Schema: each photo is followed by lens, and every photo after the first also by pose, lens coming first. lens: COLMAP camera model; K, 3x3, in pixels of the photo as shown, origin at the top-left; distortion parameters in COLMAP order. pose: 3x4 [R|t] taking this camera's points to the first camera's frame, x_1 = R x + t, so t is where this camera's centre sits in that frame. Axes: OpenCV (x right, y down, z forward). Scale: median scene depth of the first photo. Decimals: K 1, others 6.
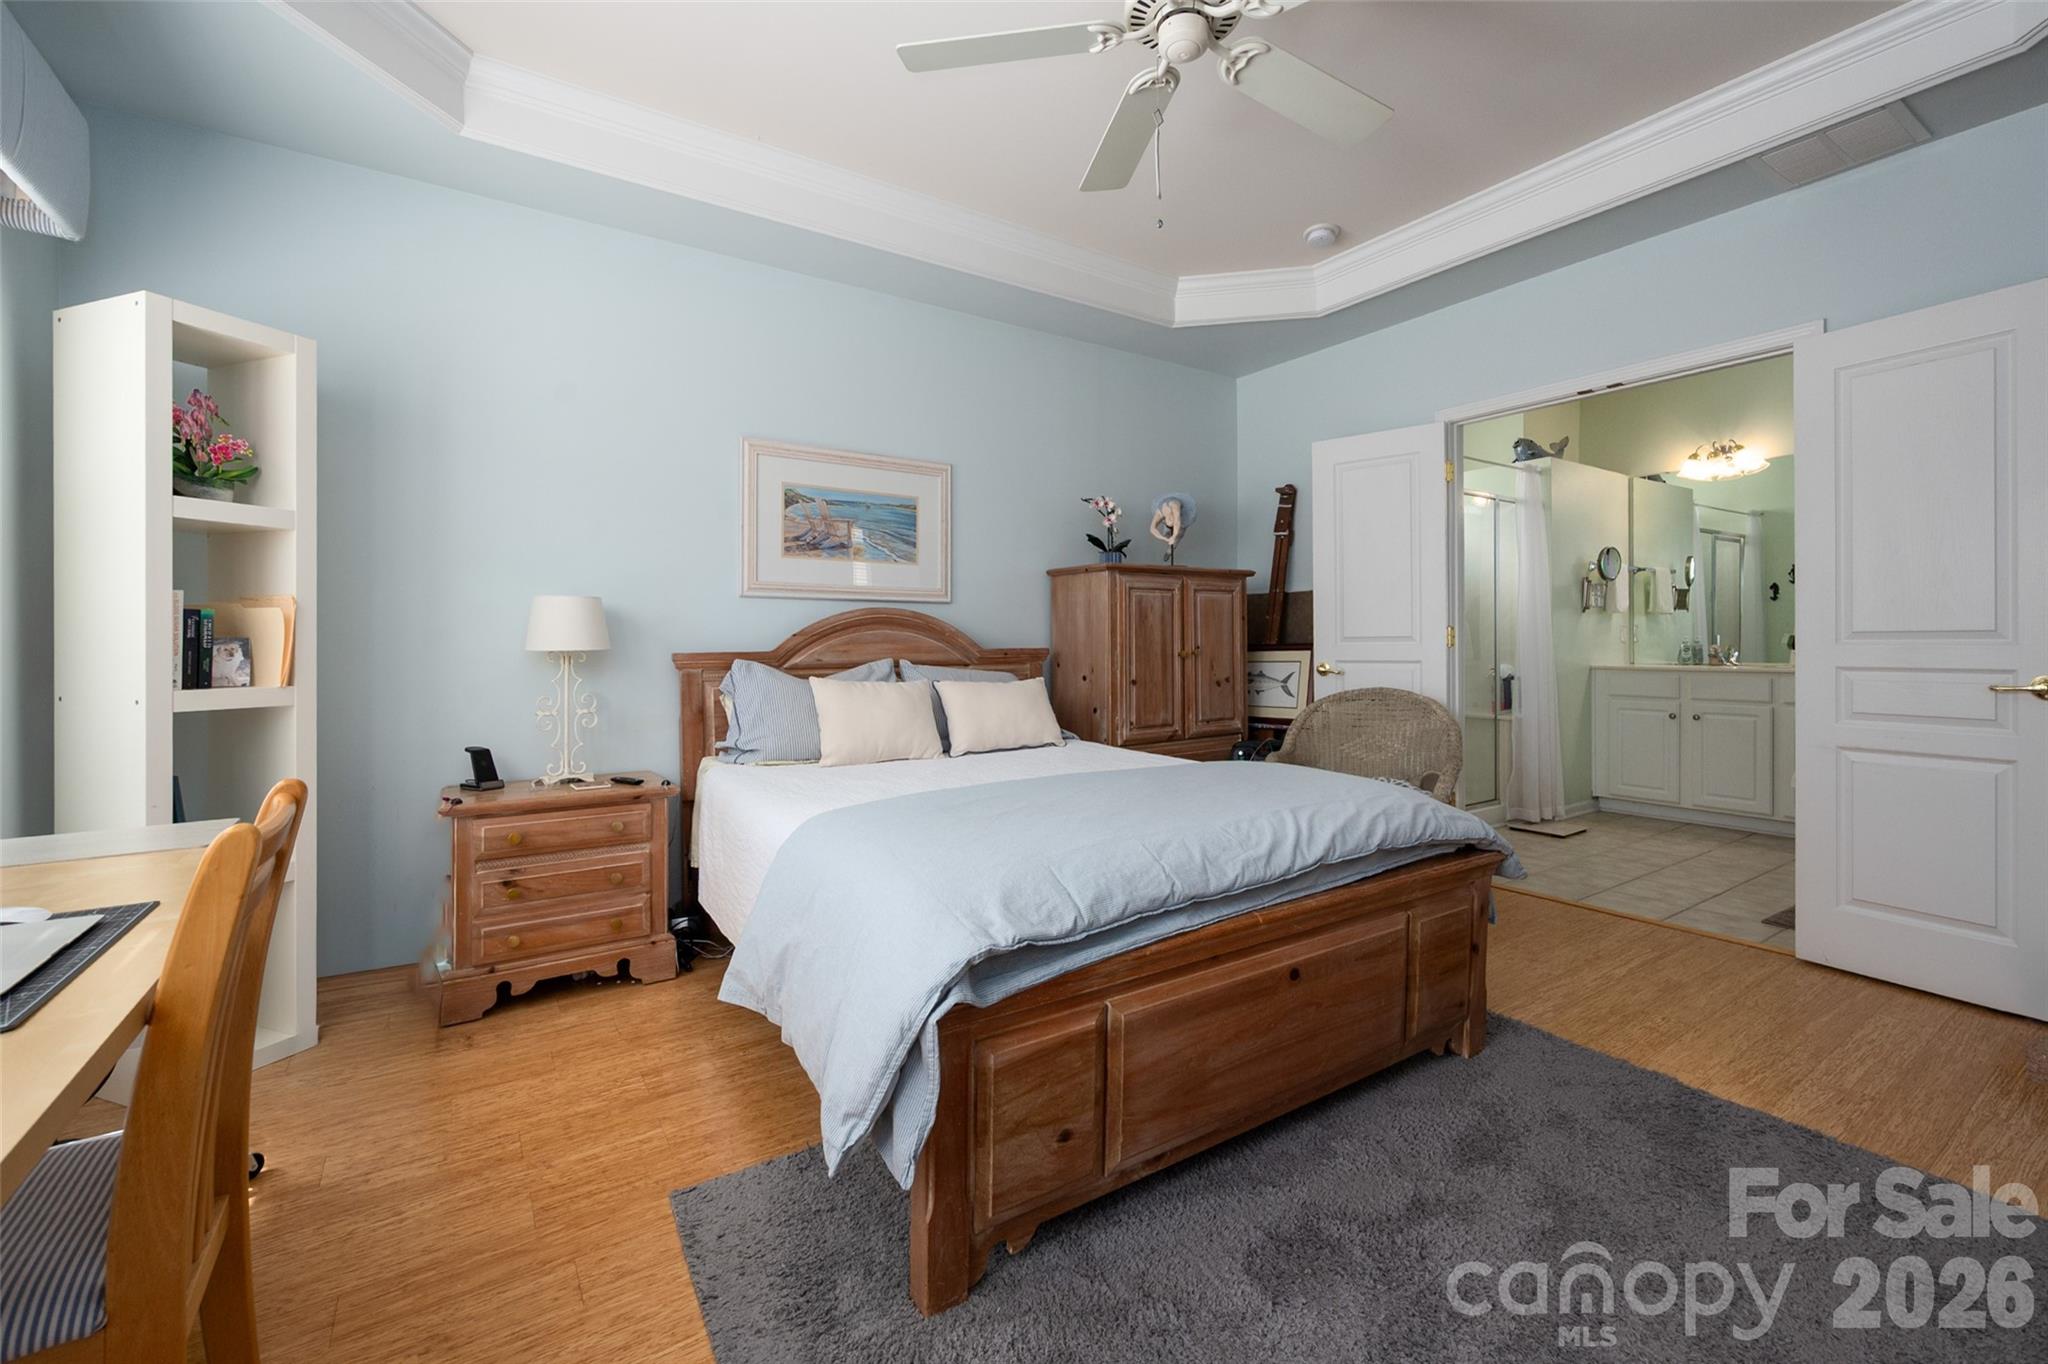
lens RADIAL K [[841.4, 0, 1063.7], [0, 841.4, 643.2], [0, 0, 1]] dist [-0.000690, 0.000258]
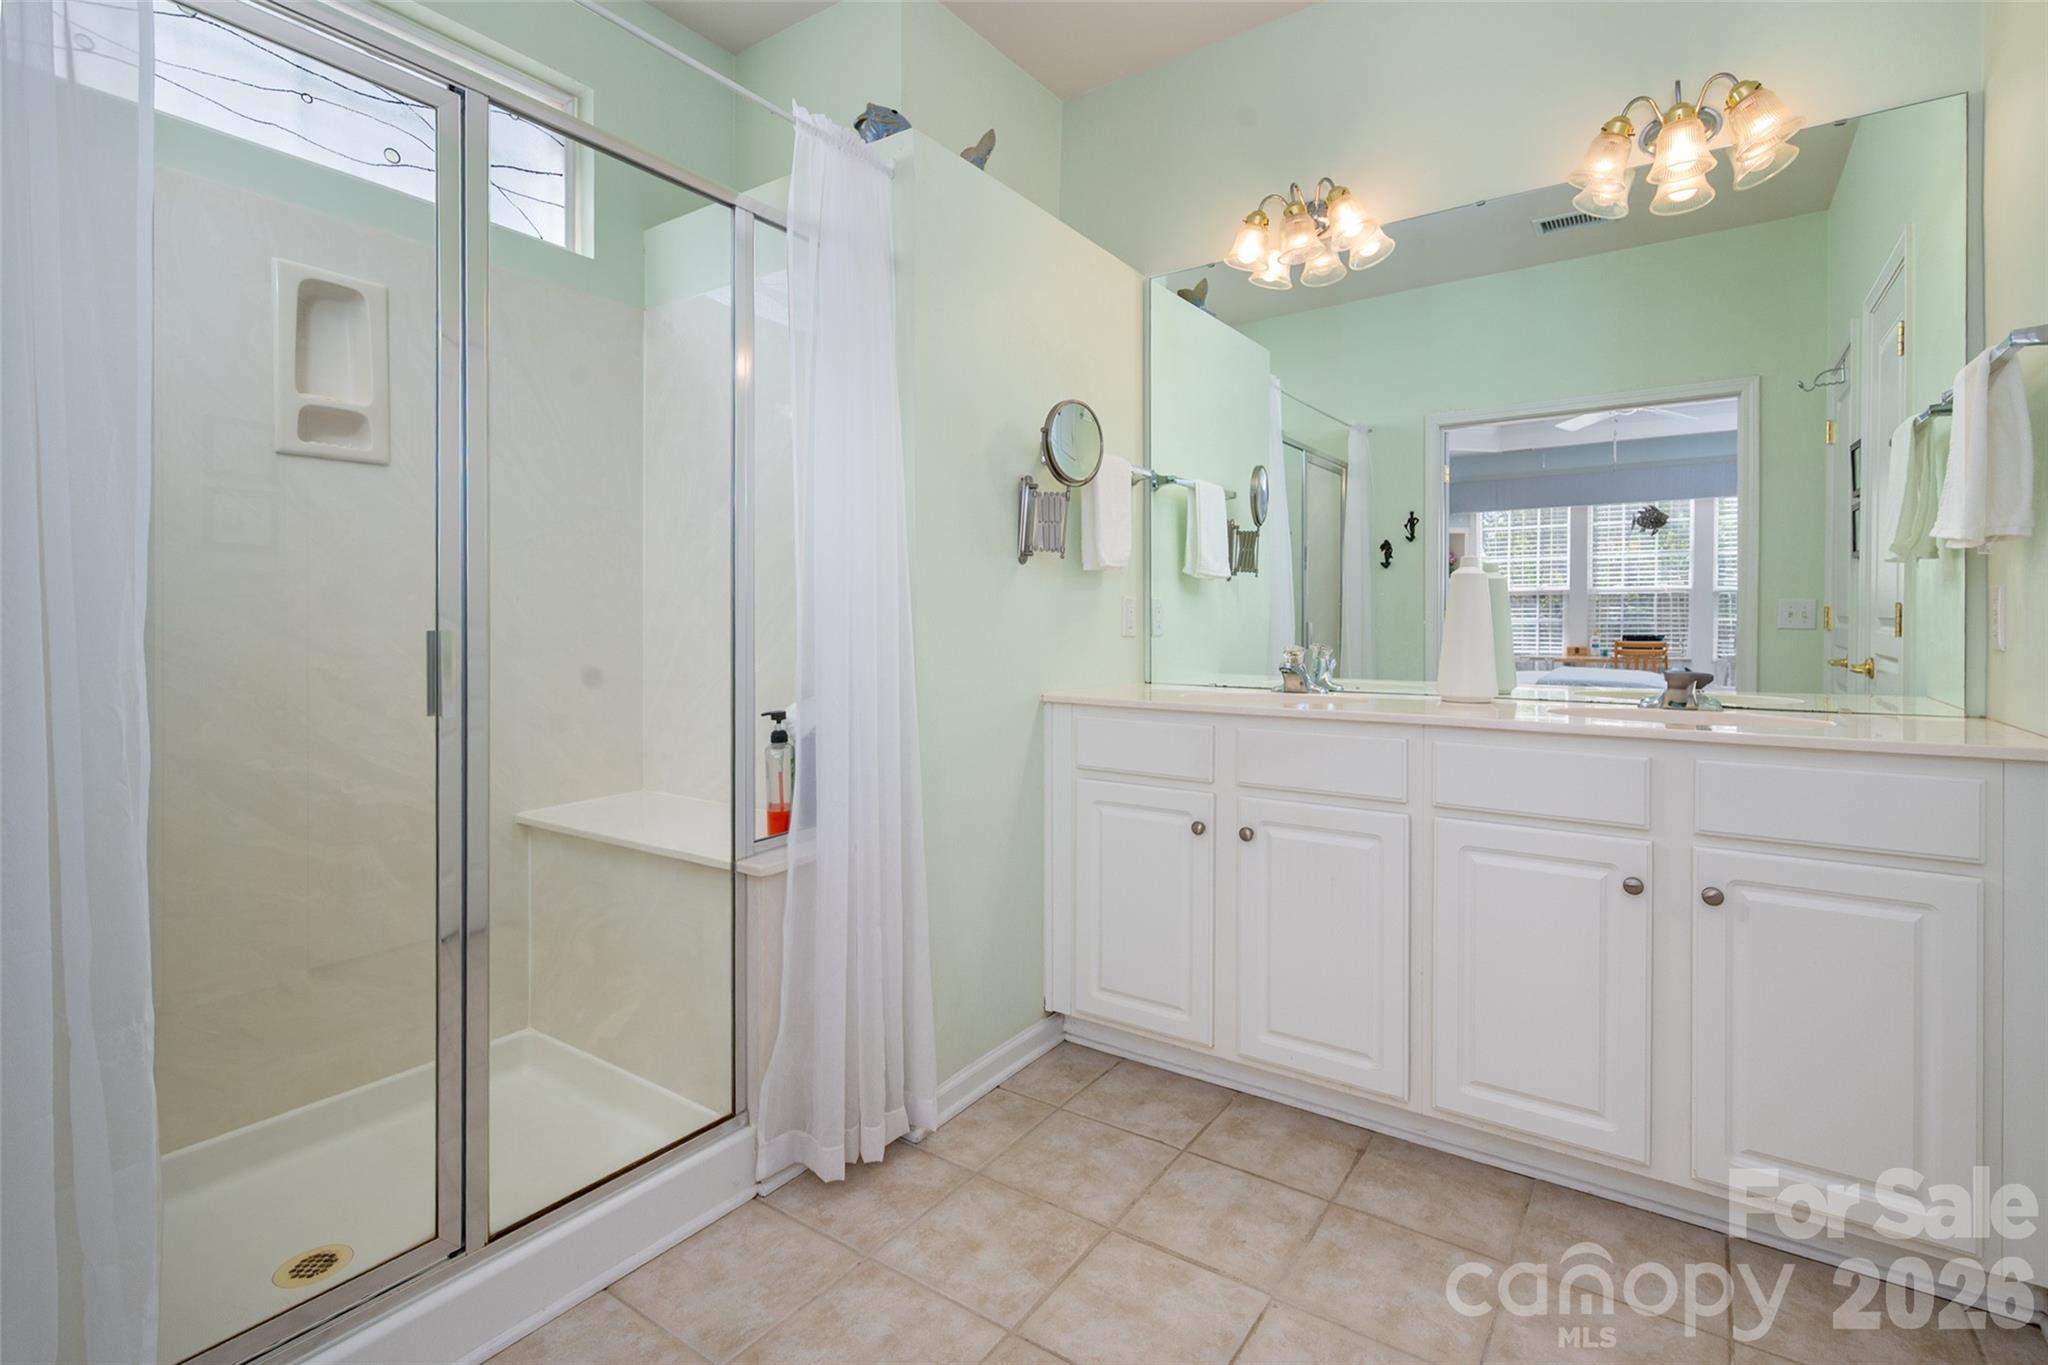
lens RADIAL K [[963.7, 0, 1018.4], [0, 963.7, 628.8], [0, 0, 1]] dist [-0.002487, -0.000138]
pose [[0.937359, 0.005934, 0.348315, 0.426037], [-0.005624, 0.999982, -0.001902, -0.004316], [-0.348320, -0.000176, 0.937376, 0.530540]]
